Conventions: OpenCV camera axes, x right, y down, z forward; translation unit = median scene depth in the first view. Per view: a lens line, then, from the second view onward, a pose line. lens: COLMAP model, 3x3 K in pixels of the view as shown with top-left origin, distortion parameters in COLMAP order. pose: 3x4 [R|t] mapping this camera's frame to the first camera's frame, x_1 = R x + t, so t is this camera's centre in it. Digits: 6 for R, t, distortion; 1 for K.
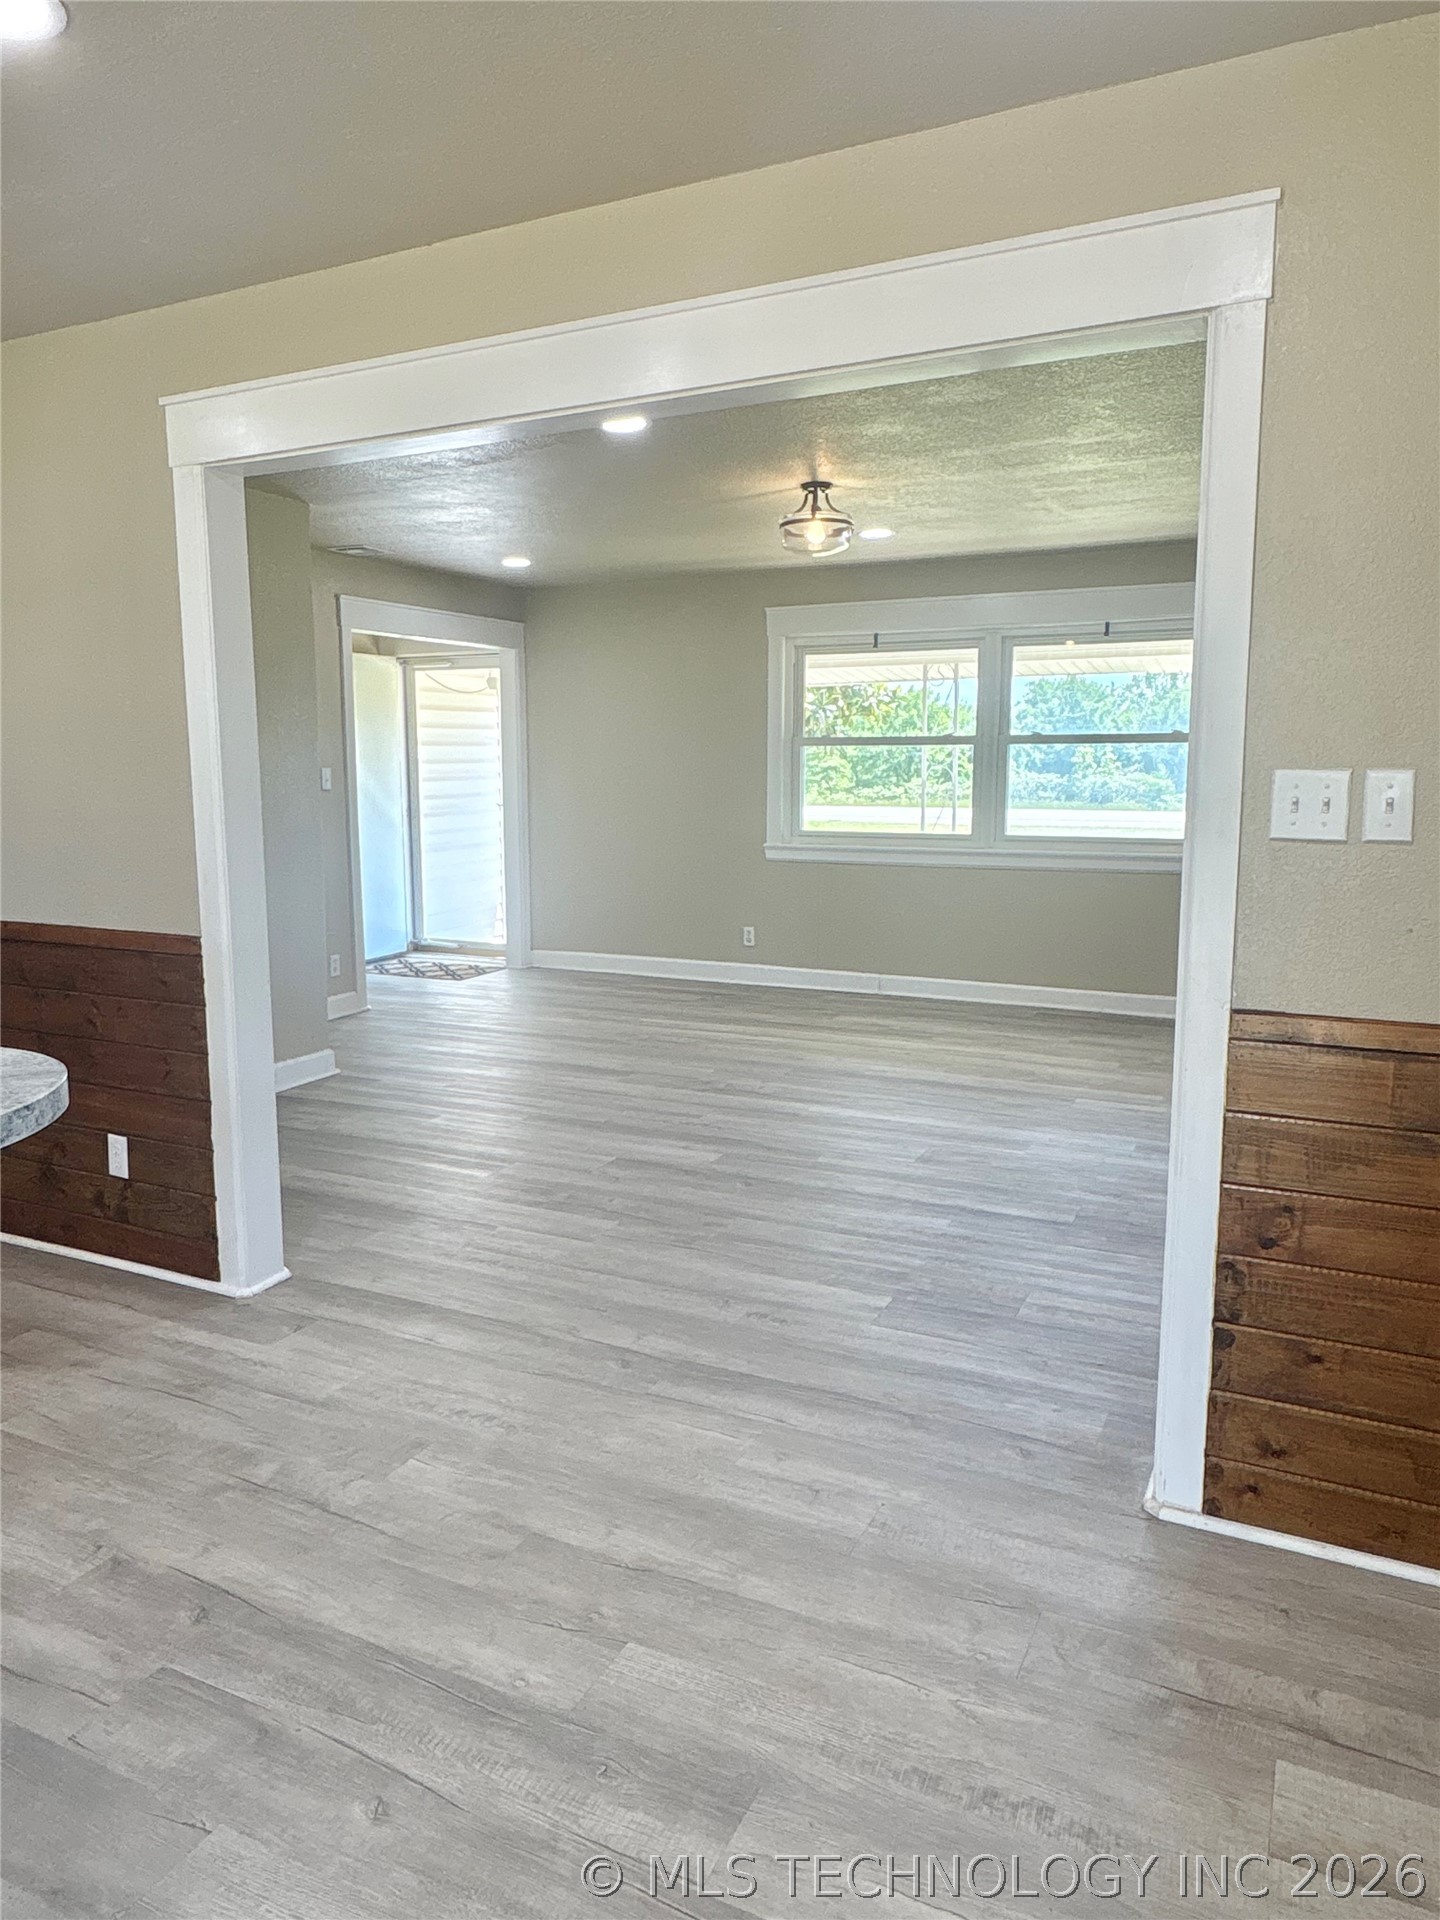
lens RADIAL K [[1295.1, 0, 720.6], [0, 1295.1, 952.9], [0, 0, 1]] dist [-0.007848, 0.007938]
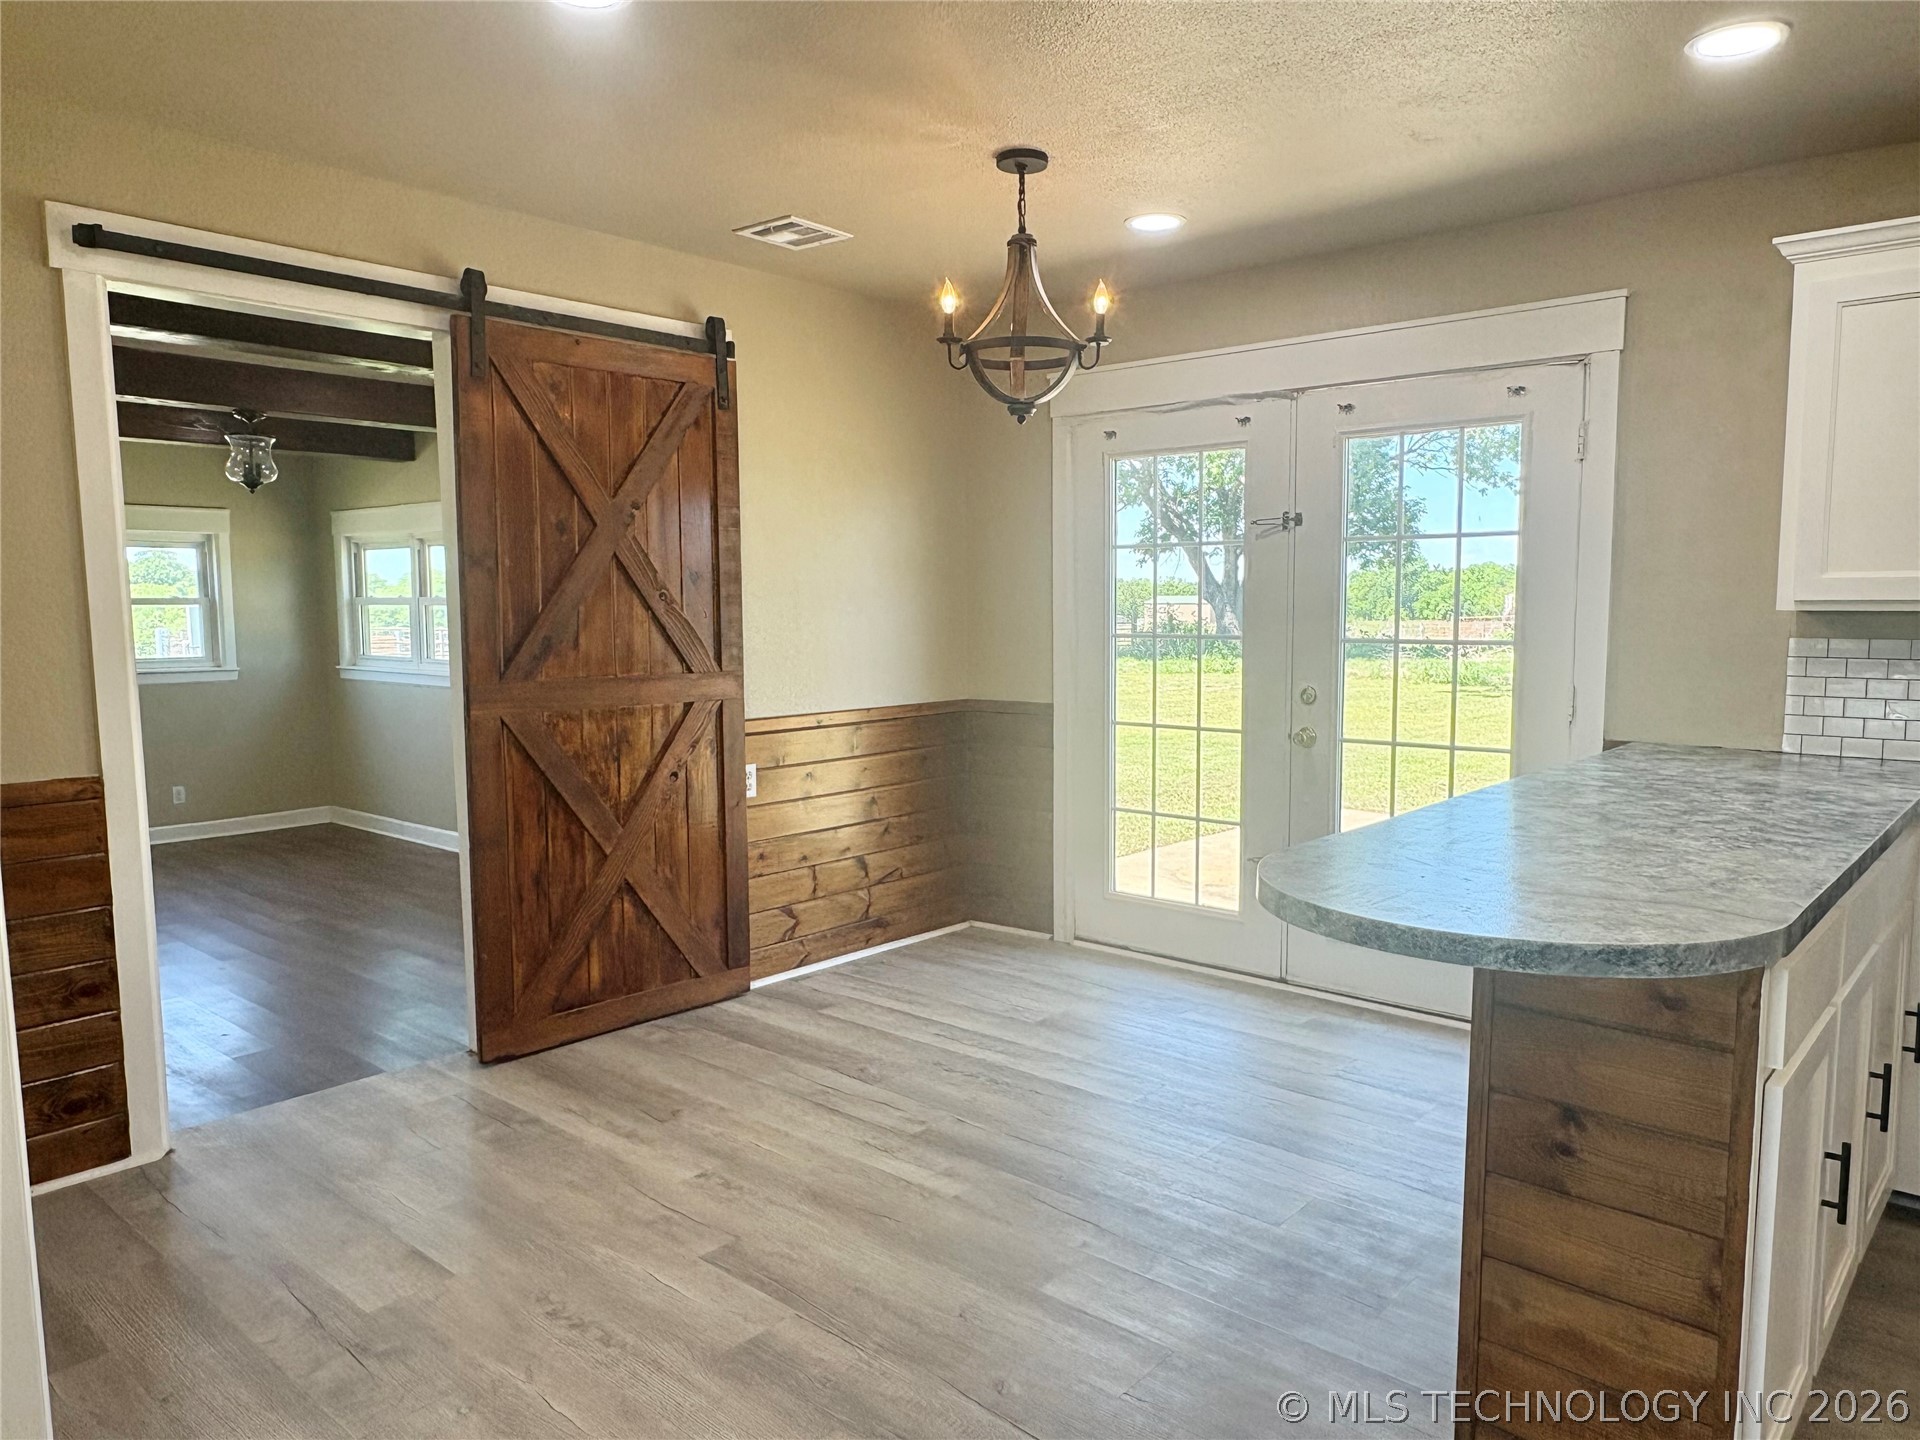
lens RADIAL K [[1295.1, 0, 952.1], [0, 1295.1, 733.5], [0, 0, 1]] dist [-0.007848, 0.007938]
pose [[-0.962804, -0.021063, 0.269378, -0.240528], [0.046451, 0.969211, 0.241809, -0.127365], [-0.266177, 0.245327, -0.932182, 0.896762]]
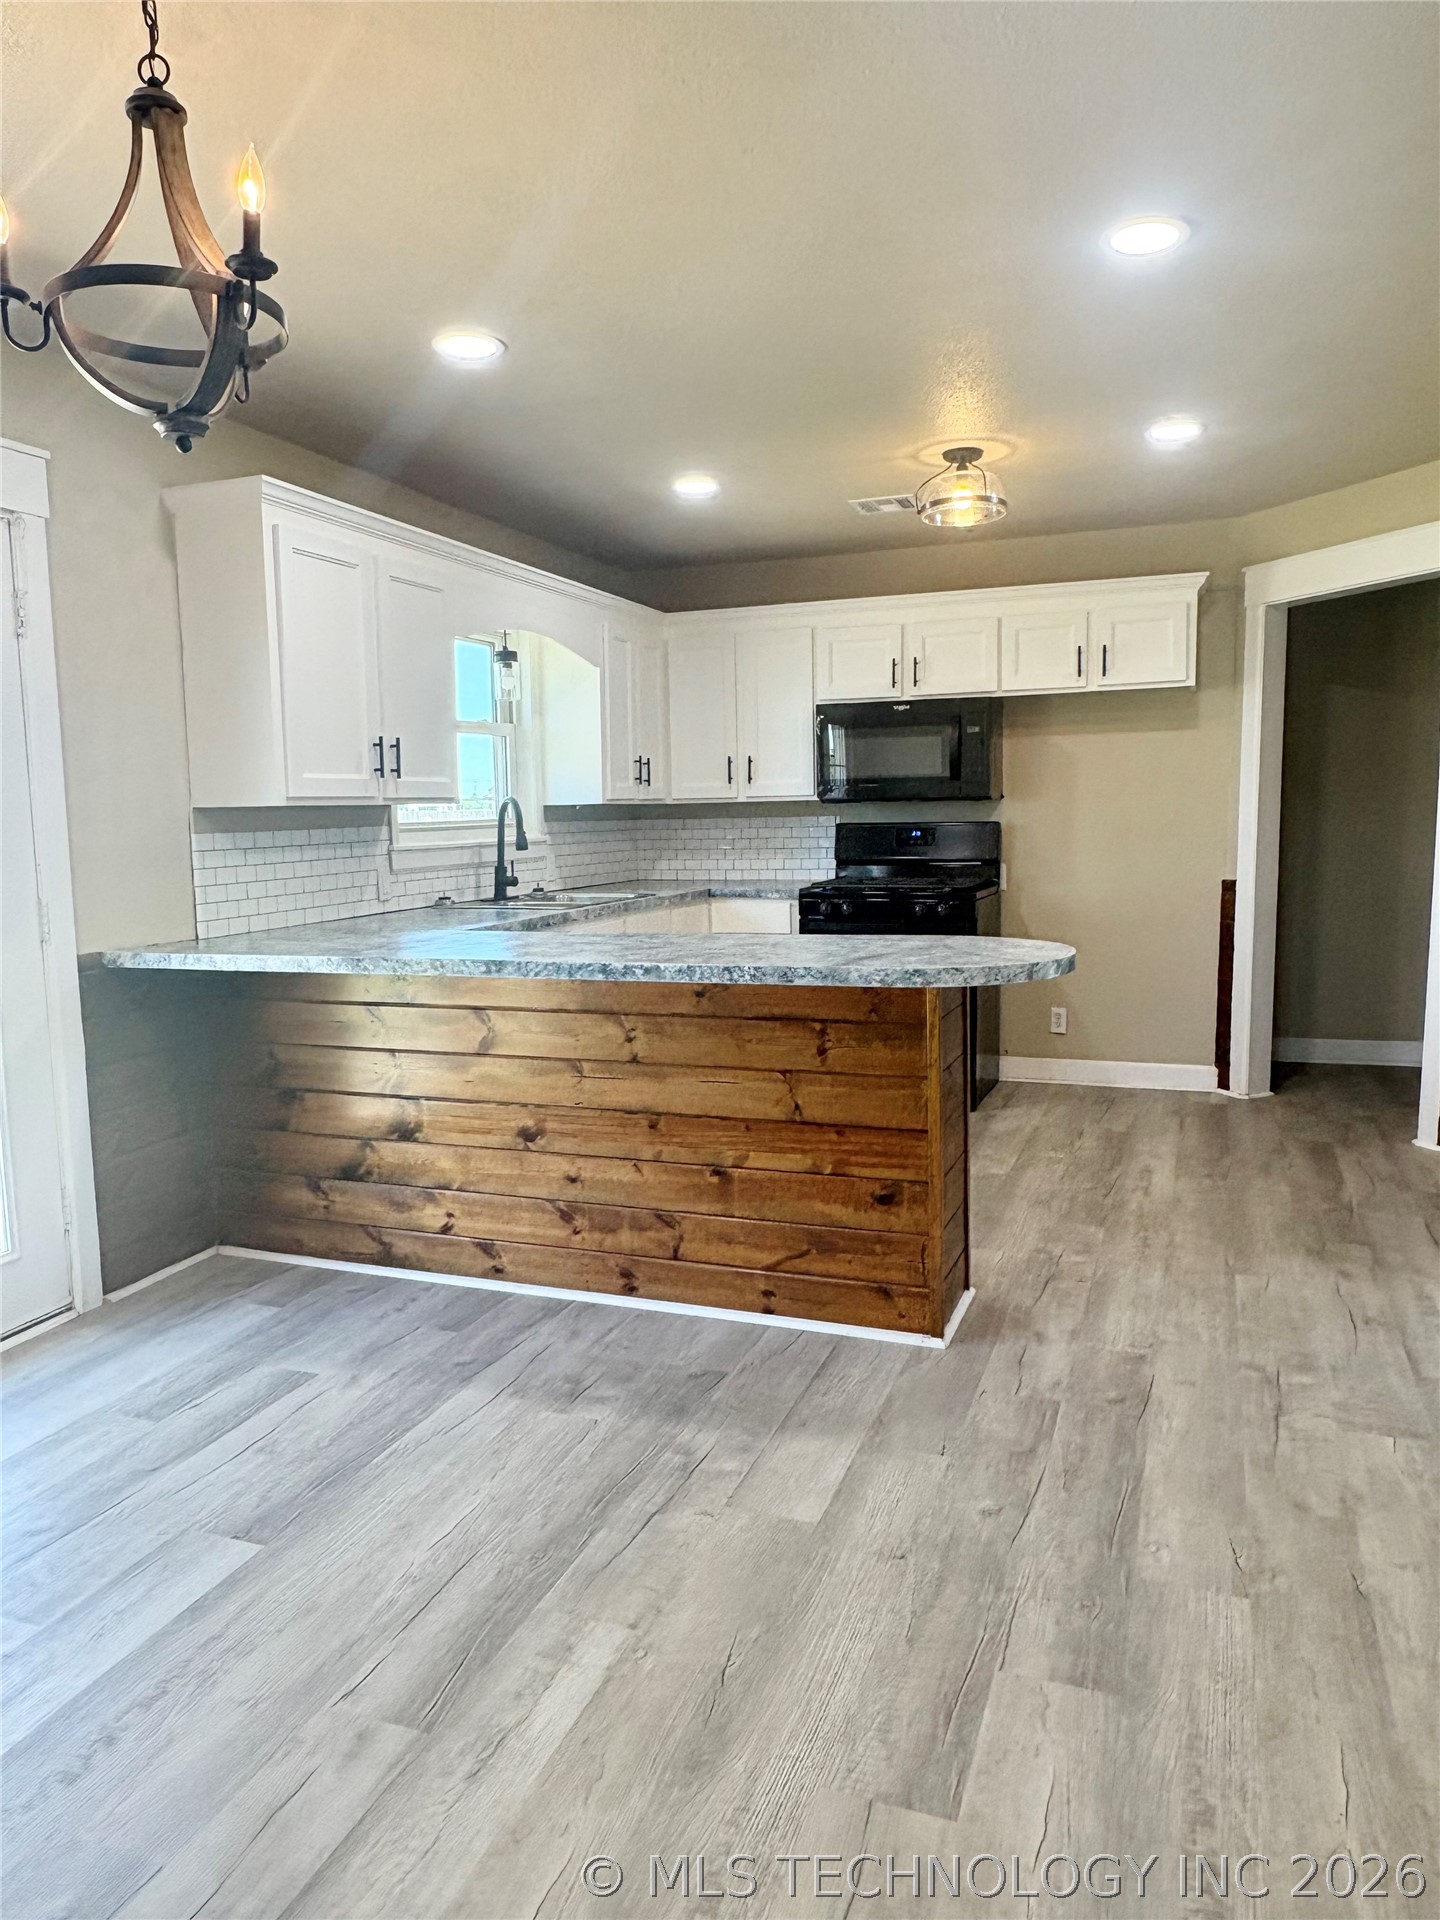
lens RADIAL K [[1295.1, 0, 716.3], [0, 1295.1, 962.6], [0, 0, 1]] dist [-0.007848, 0.007938]
pose [[0.091041, 0.120541, -0.988525, 0.436004], [-0.124909, 0.986190, 0.108753, -0.012169], [0.987982, 0.113575, 0.104840, 0.216228]]
